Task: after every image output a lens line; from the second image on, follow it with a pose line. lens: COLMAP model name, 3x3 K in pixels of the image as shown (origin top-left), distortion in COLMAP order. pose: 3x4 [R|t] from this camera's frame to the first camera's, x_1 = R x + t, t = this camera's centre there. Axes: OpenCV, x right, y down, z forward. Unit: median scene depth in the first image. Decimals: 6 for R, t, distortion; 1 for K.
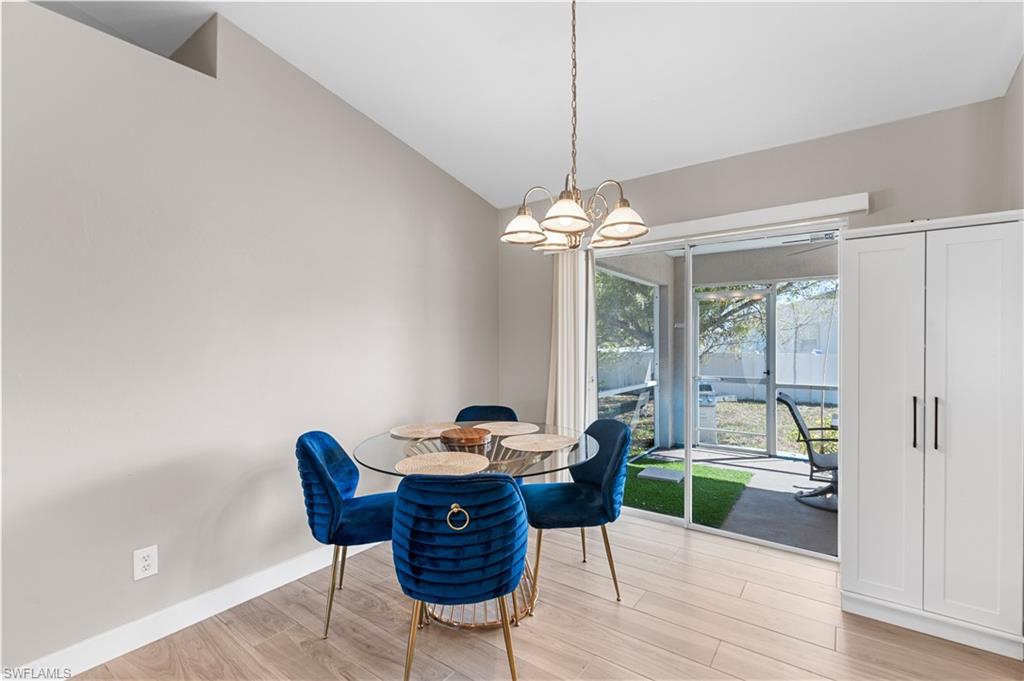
lens RADIAL K [[459.3, 0, 513.6], [0, 459.3, 344.1], [0, 0, 1]] dist [-0.001419, 0.000705]
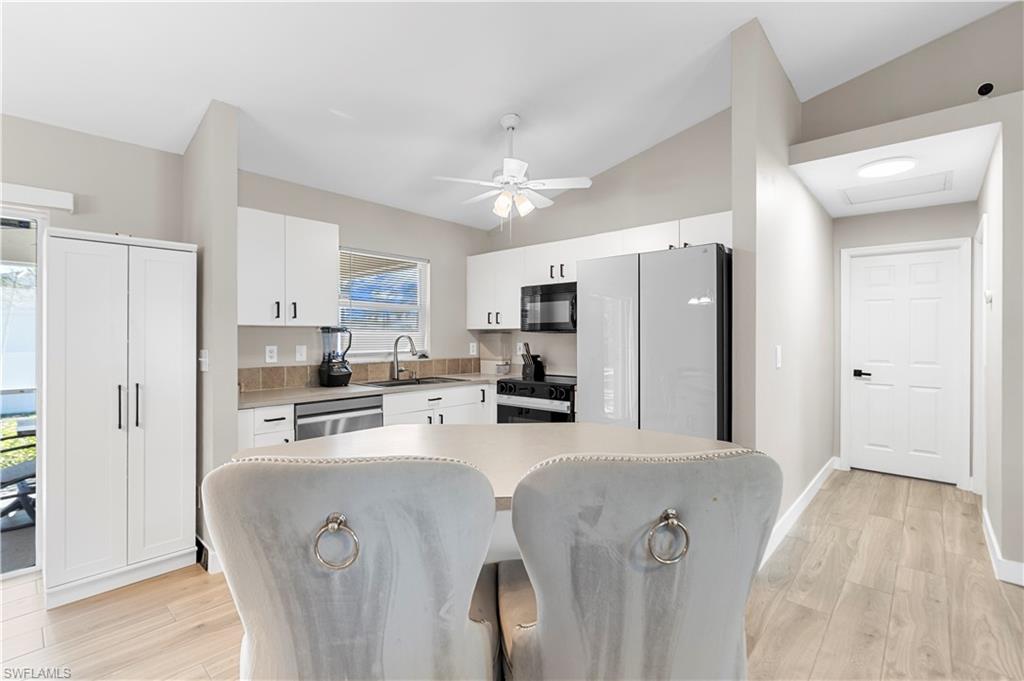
lens RADIAL K [[459.3, 0, 518.2], [0, 459.3, 335.2], [0, 0, 1]] dist [-0.001419, 0.000705]
pose [[0.116104, 0.001894, 0.993235, -0.161188], [0.006634, 0.999974, -0.002683, -0.001981], [-0.993215, 0.006901, 0.116089, -0.136637]]
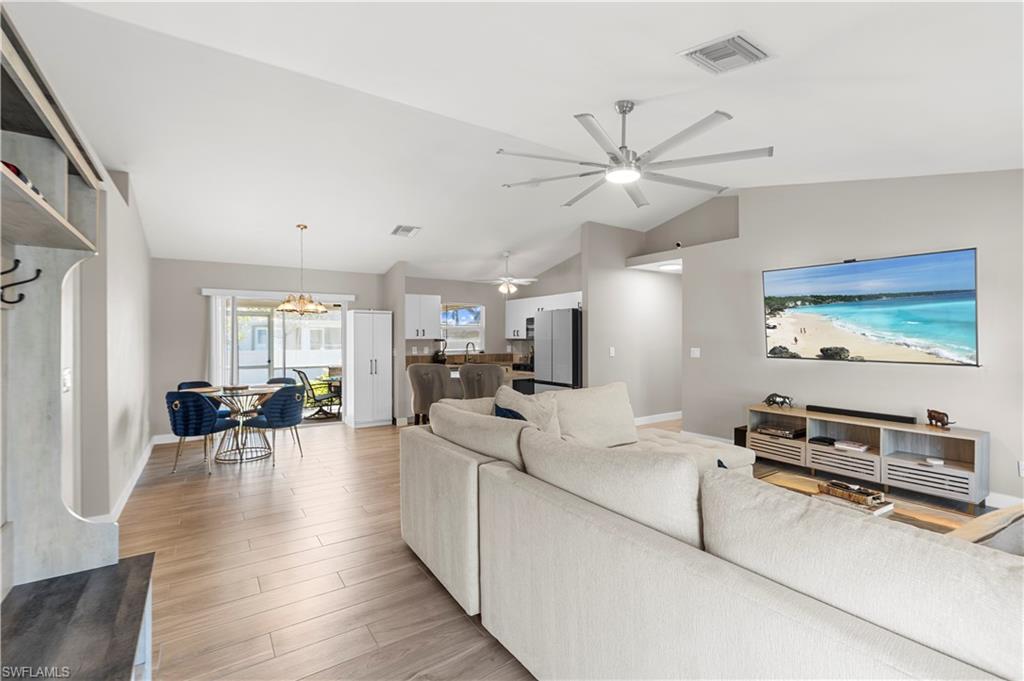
lens RADIAL K [[459.3, 0, 517.0], [0, 459.3, 337.7], [0, 0, 1]] dist [-0.001419, 0.000705]
pose [[0.352515, 0.001770, 0.935805, -1.875406], [0.007911, 0.999957, -0.004872, -0.025441], [-0.935773, 0.009121, 0.352485, -1.196210]]
